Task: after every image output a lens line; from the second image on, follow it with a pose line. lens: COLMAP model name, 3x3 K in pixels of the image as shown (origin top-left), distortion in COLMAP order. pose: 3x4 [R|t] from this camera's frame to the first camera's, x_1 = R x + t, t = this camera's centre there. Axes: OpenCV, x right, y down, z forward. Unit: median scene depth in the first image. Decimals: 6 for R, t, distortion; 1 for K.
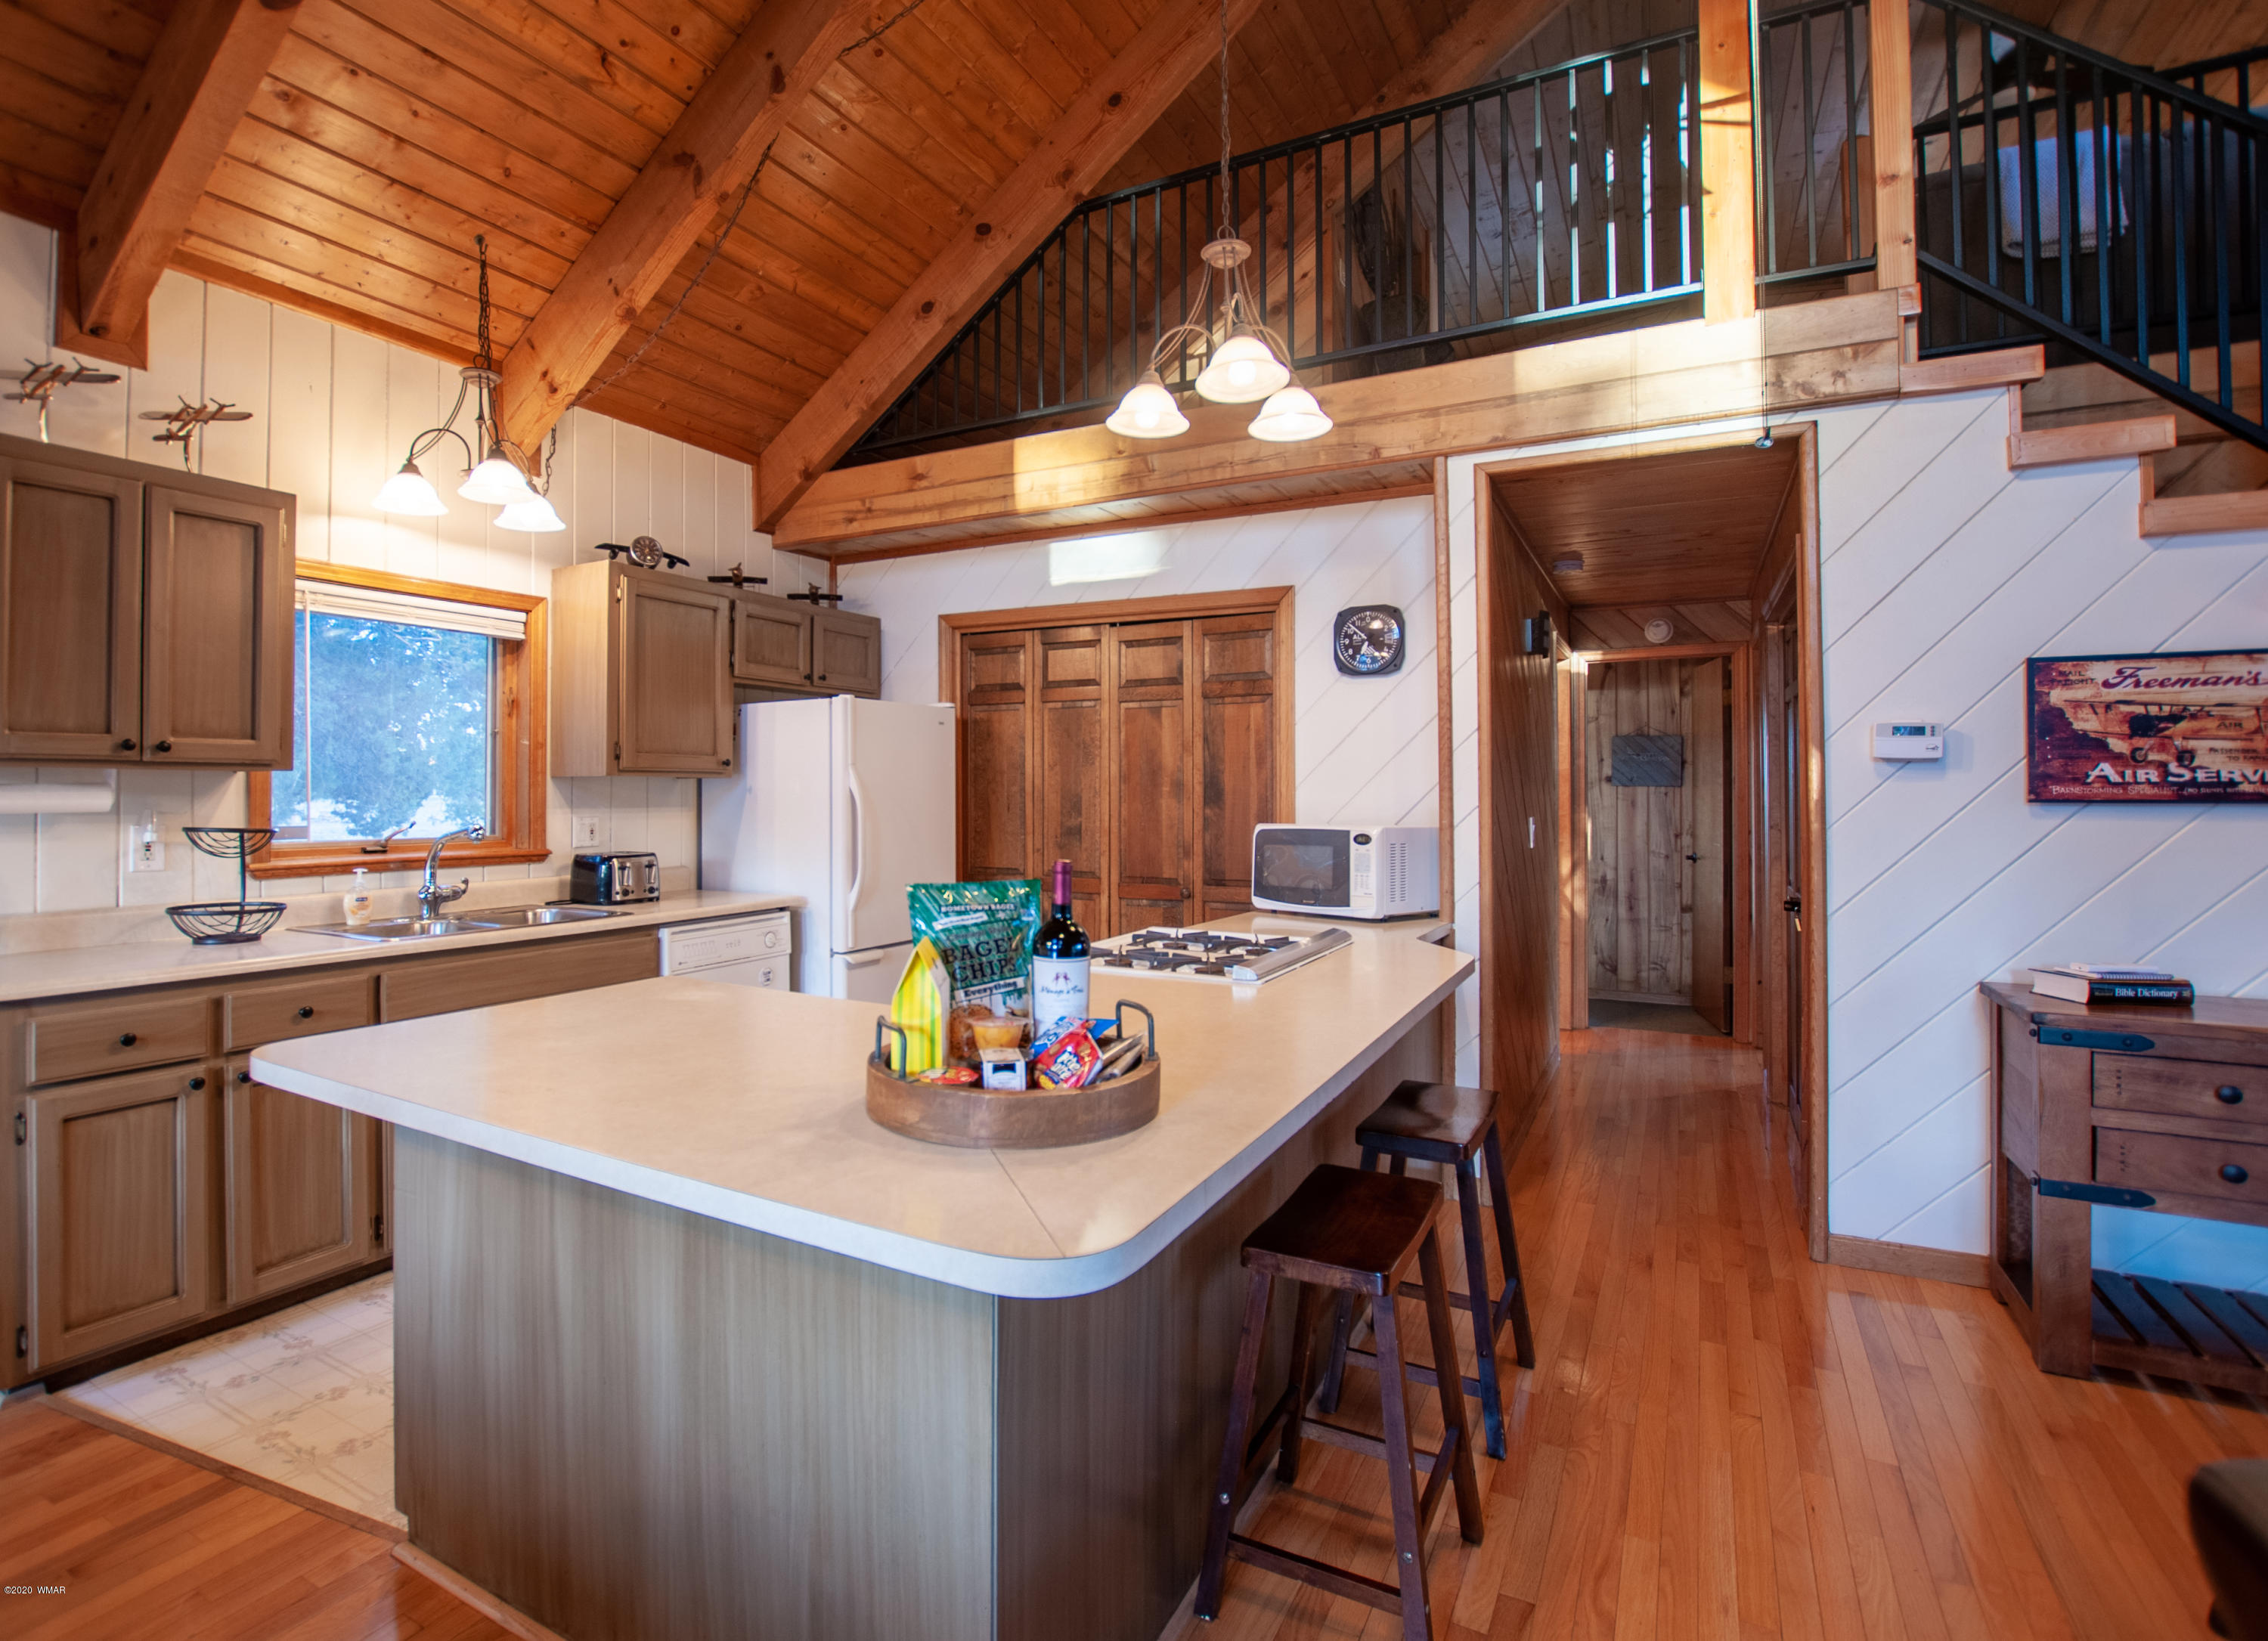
lens RADIAL K [[1123.1, 0, 1056.0], [0, 1123.1, 775.2], [0, 0, 1]] dist [-0.020065, -0.000811]
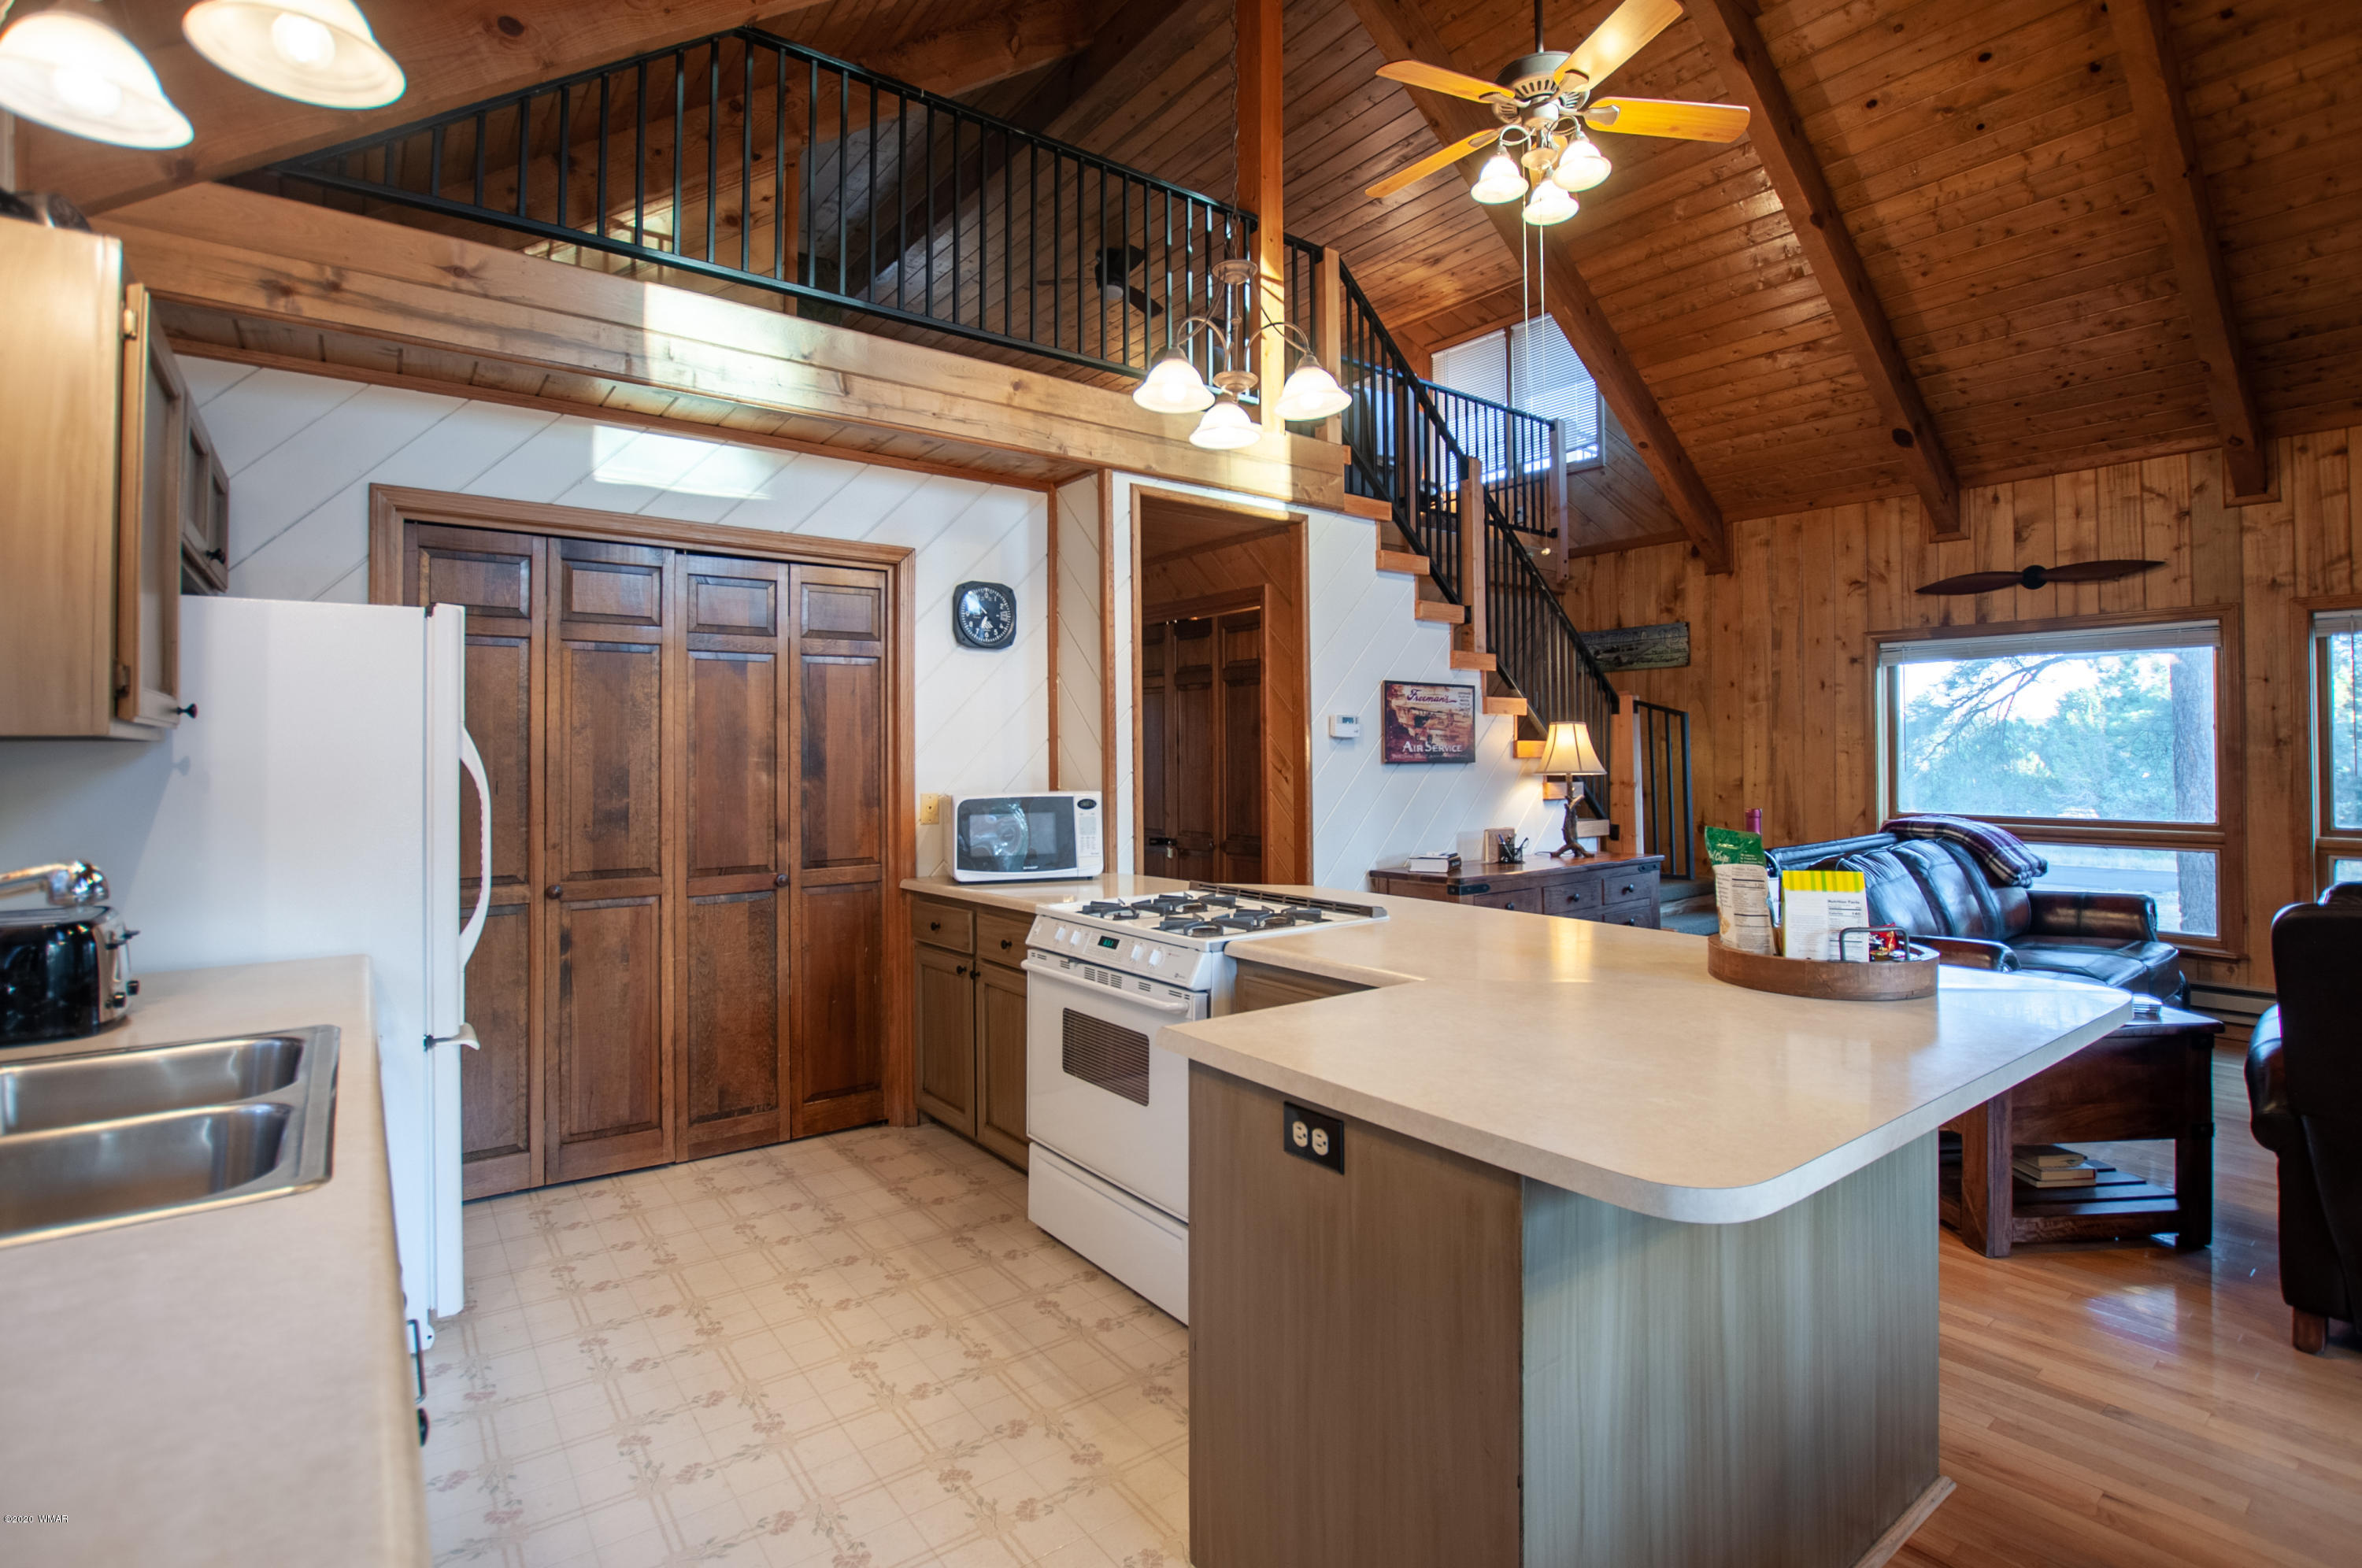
lens RADIAL K [[1094.5, 0, 1173.2], [0, 1094.5, 735.5], [0, 0, 1]] dist [-0.024932, 0.000182]
pose [[0.399429, 0.014193, 0.916654, -0.606239], [-0.006442, 0.999899, -0.012675, 0.003240], [-0.916742, -0.000842, 0.399480, 0.449204]]
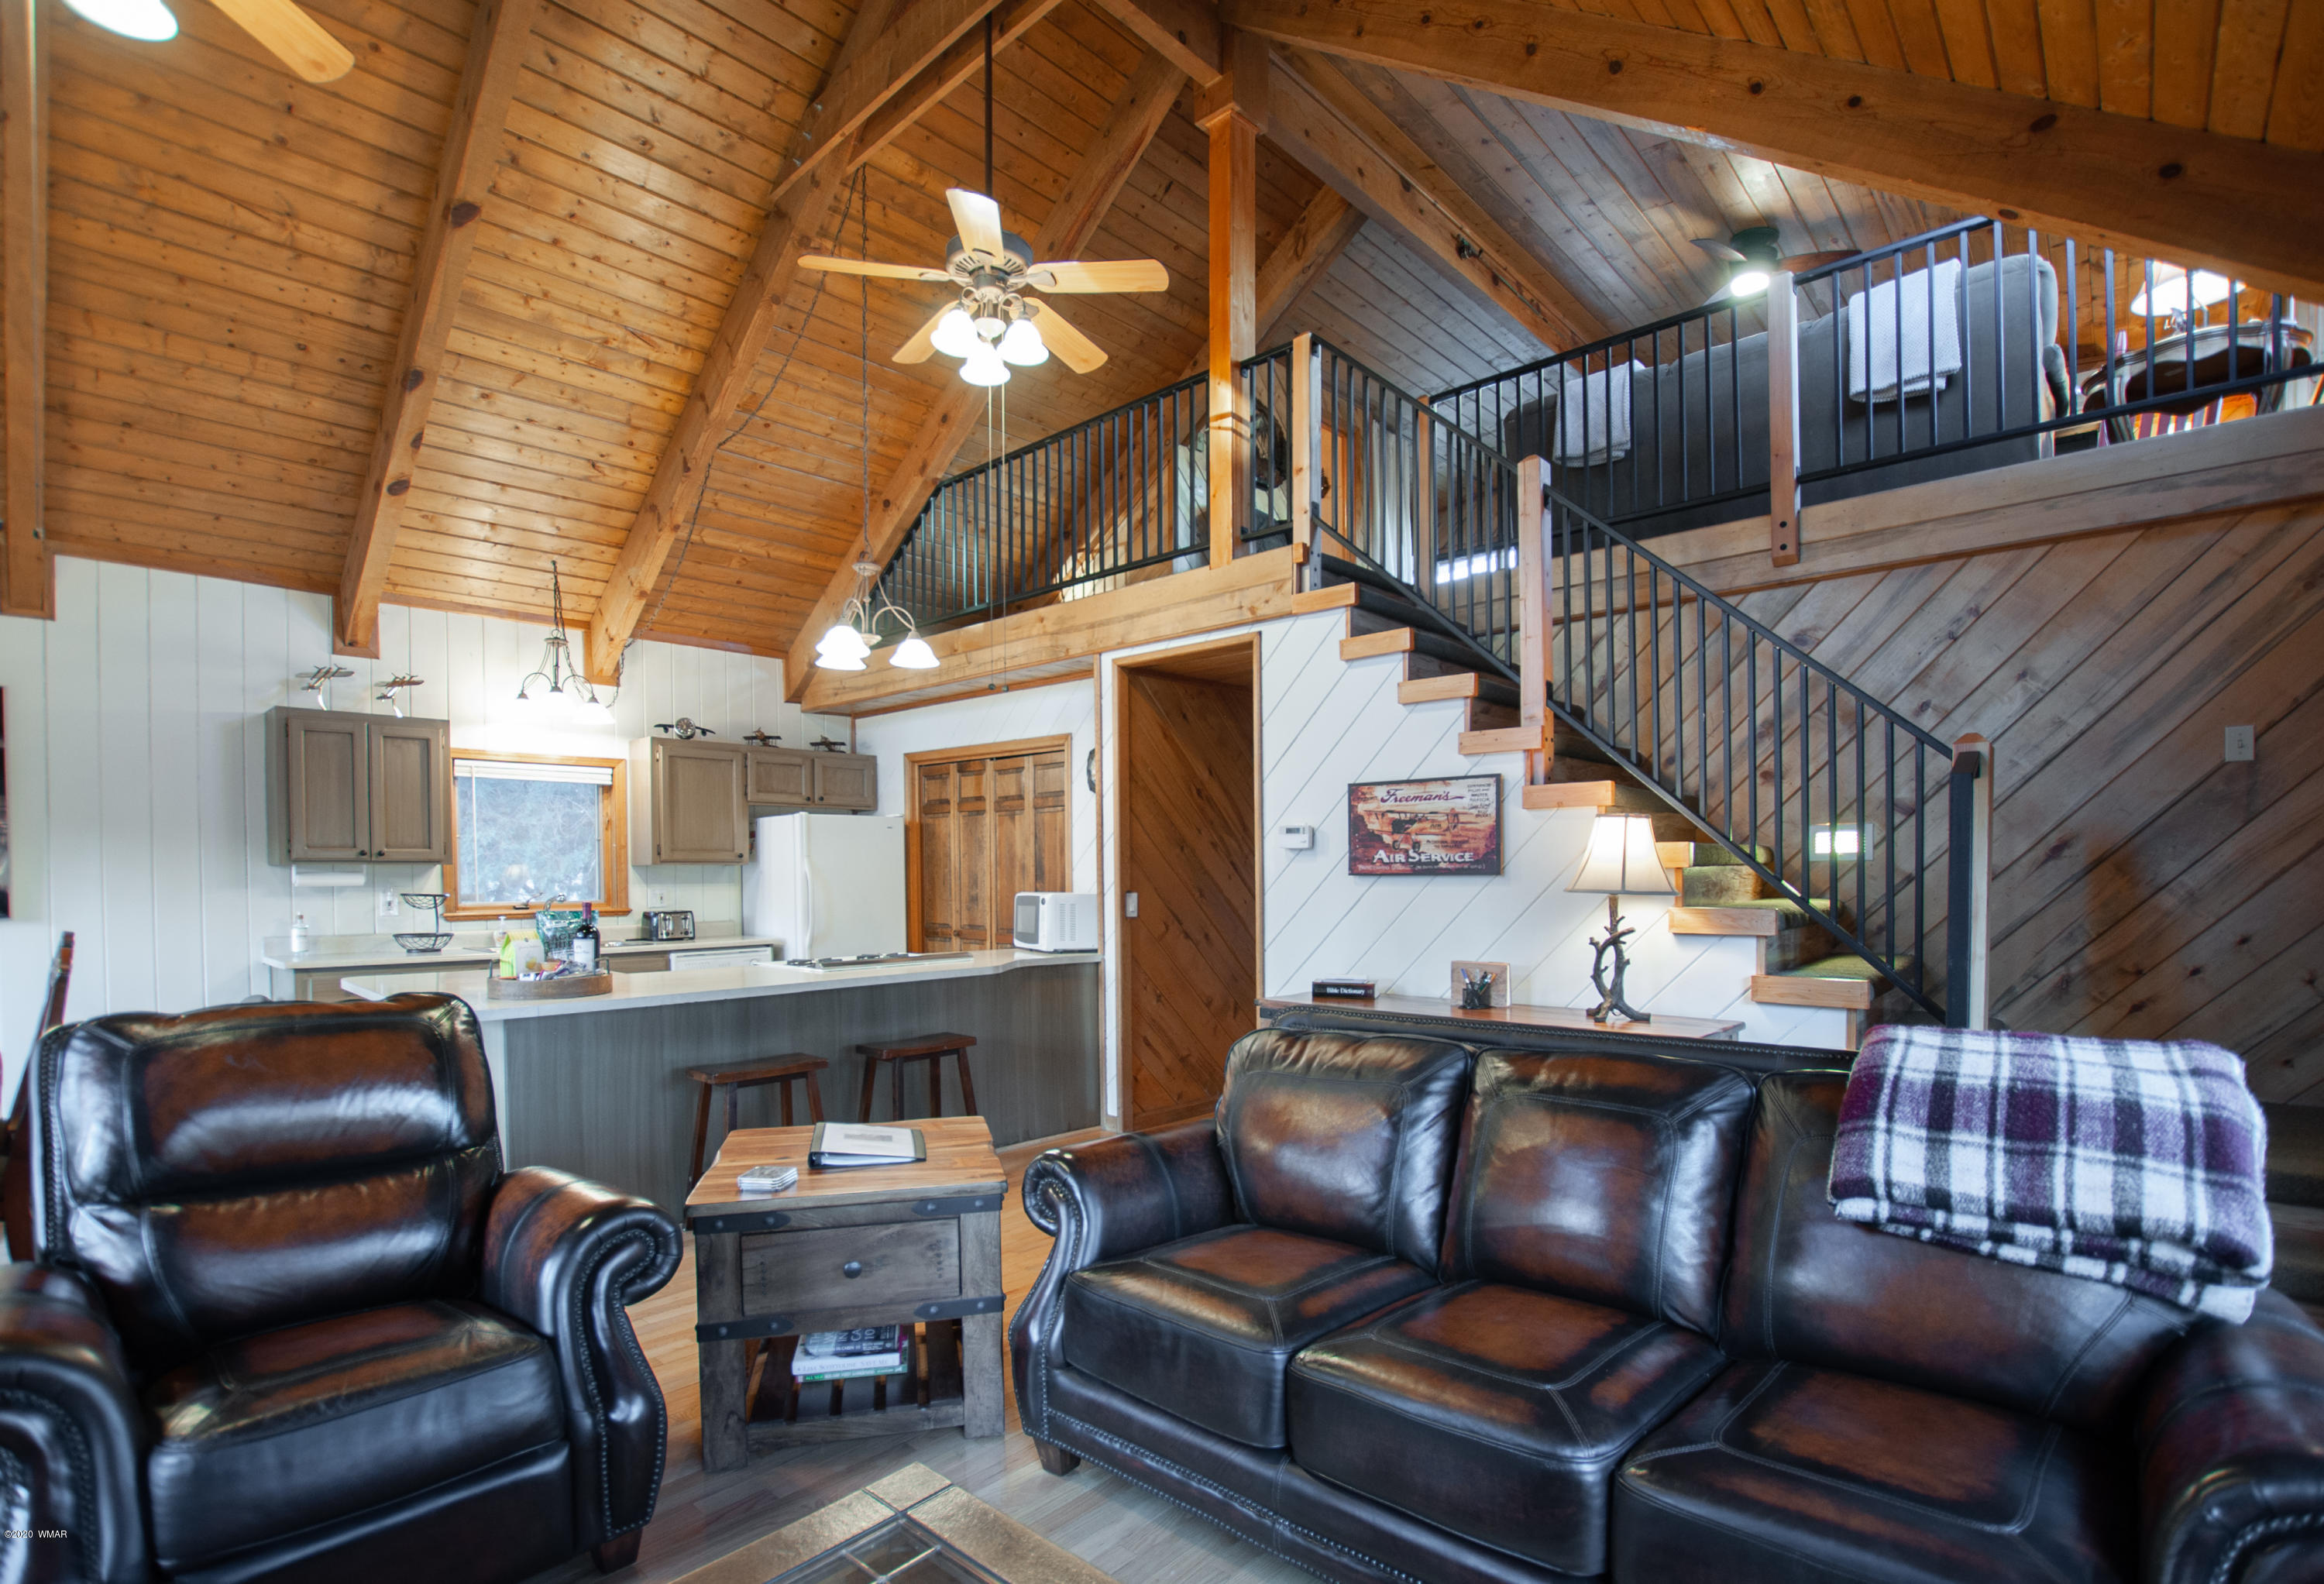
lens RADIAL K [[1090.3, 0, 1159.3], [0, 1090.3, 894.9], [0, 0, 1]] dist [-0.001394, -0.000201]
pose [[0.973144, -0.001820, -0.230192, 0.709357], [0.009871, 0.999379, 0.033827, -0.002123], [0.229987, -0.035191, 0.972557, -0.420790]]
